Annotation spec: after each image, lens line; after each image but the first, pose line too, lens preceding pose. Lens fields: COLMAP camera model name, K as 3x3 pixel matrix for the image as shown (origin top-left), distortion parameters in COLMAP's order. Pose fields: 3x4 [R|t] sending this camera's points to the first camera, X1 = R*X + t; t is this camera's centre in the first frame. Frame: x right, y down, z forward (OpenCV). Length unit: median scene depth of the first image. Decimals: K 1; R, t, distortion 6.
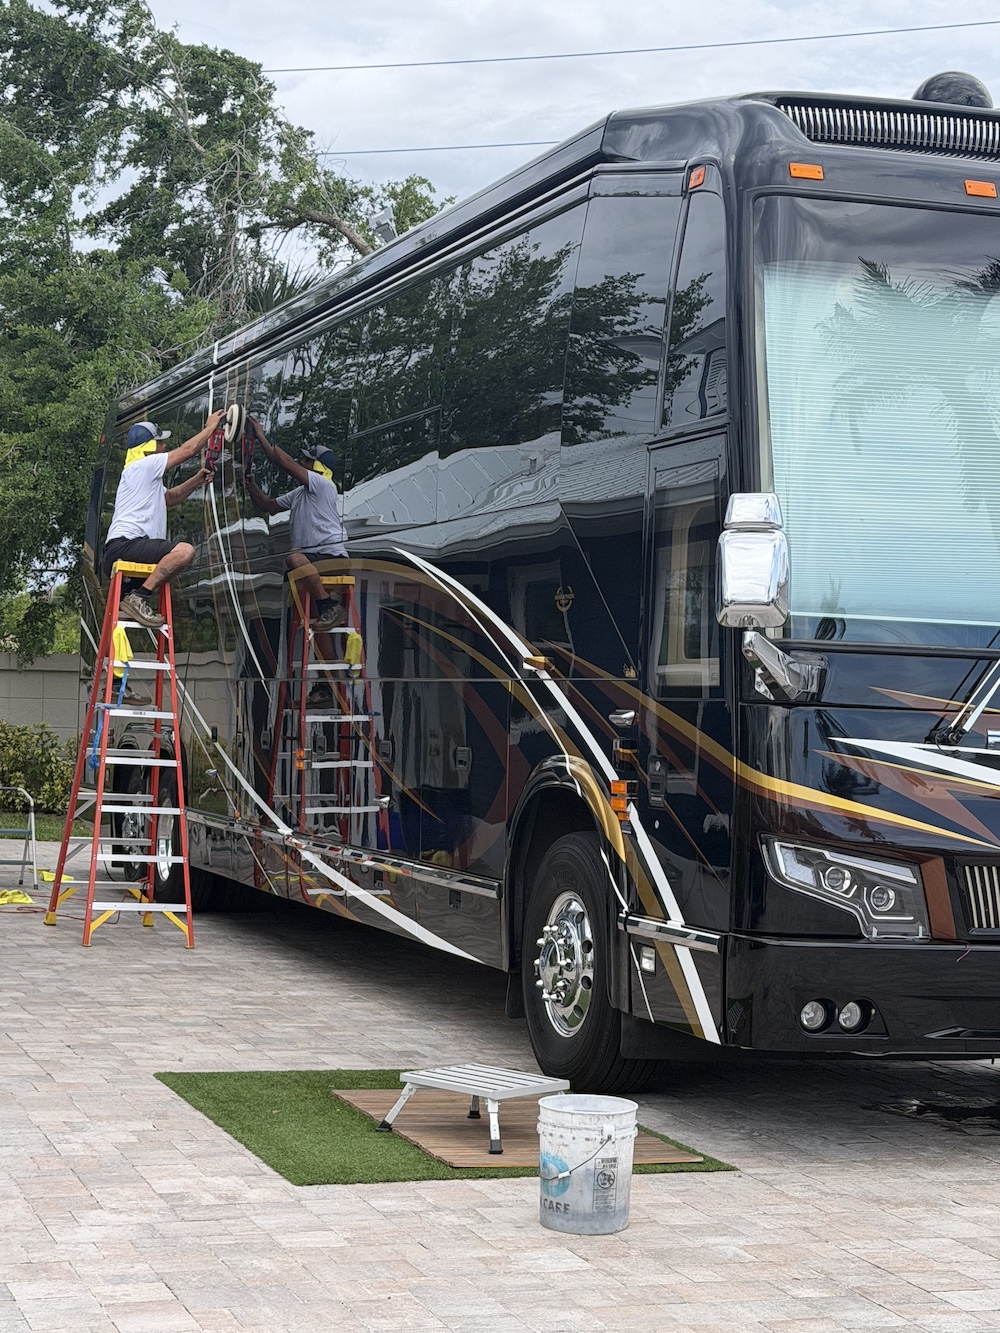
lens RADIAL K [[2449.0, 0, 500.1], [0, 2449.0, 666.2], [0, 0, 1]] dist [-0.019907, 0.000000]
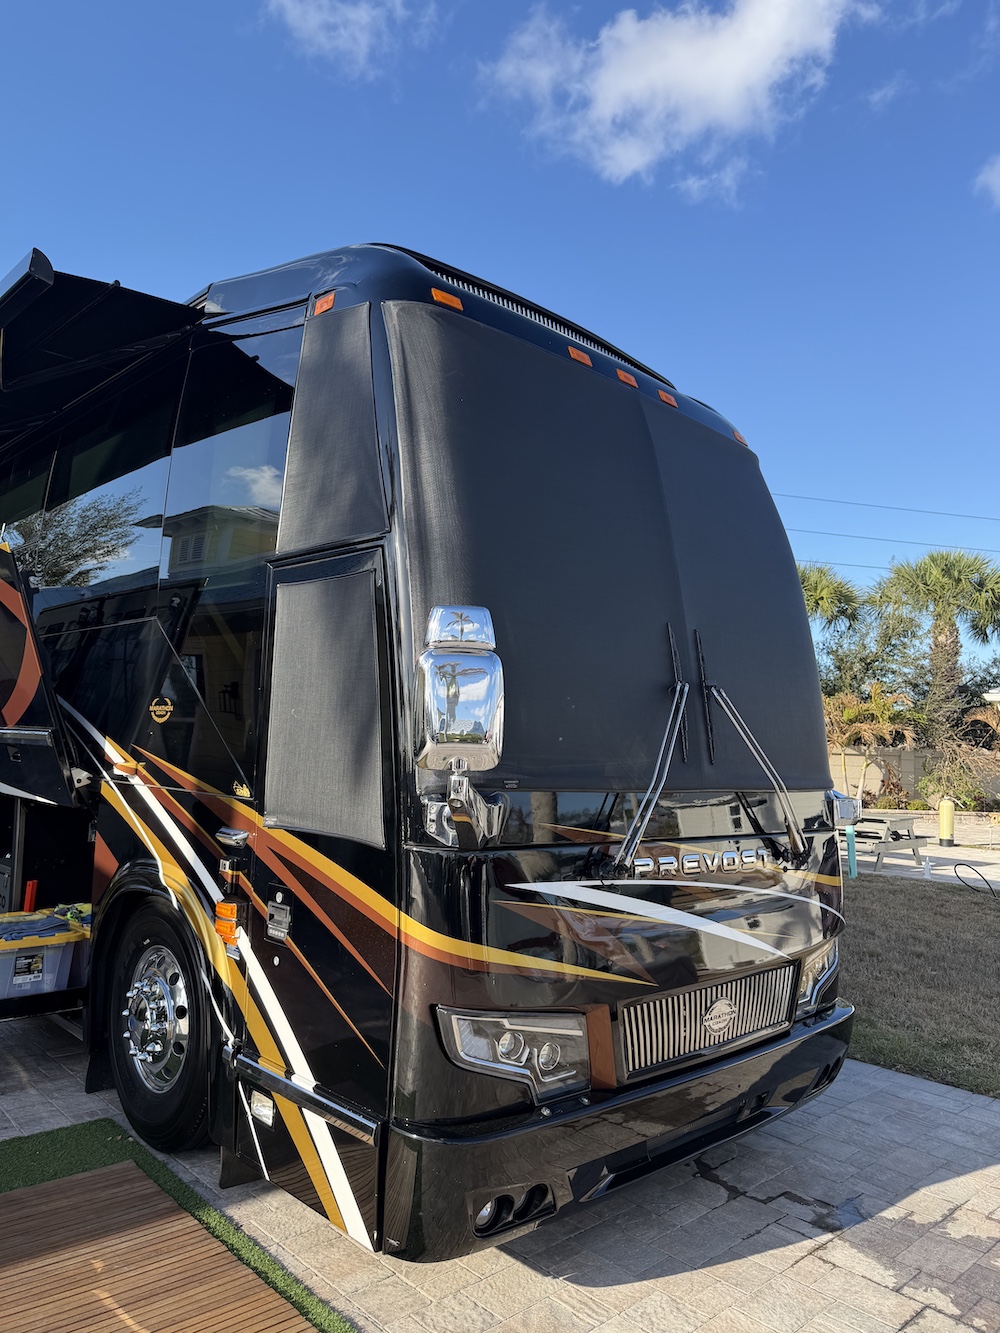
lens RADIAL K [[973.8, 0, 497.2], [0, 973.8, 668.3], [0, 0, 1]] dist [0.125634, -0.022393]
pose [[0.917664, 0.032893, 0.395994, -0.011728], [-0.012709, 0.998488, -0.053488, -0.027074], [-0.397155, 0.044052, 0.916694, 0.593646]]
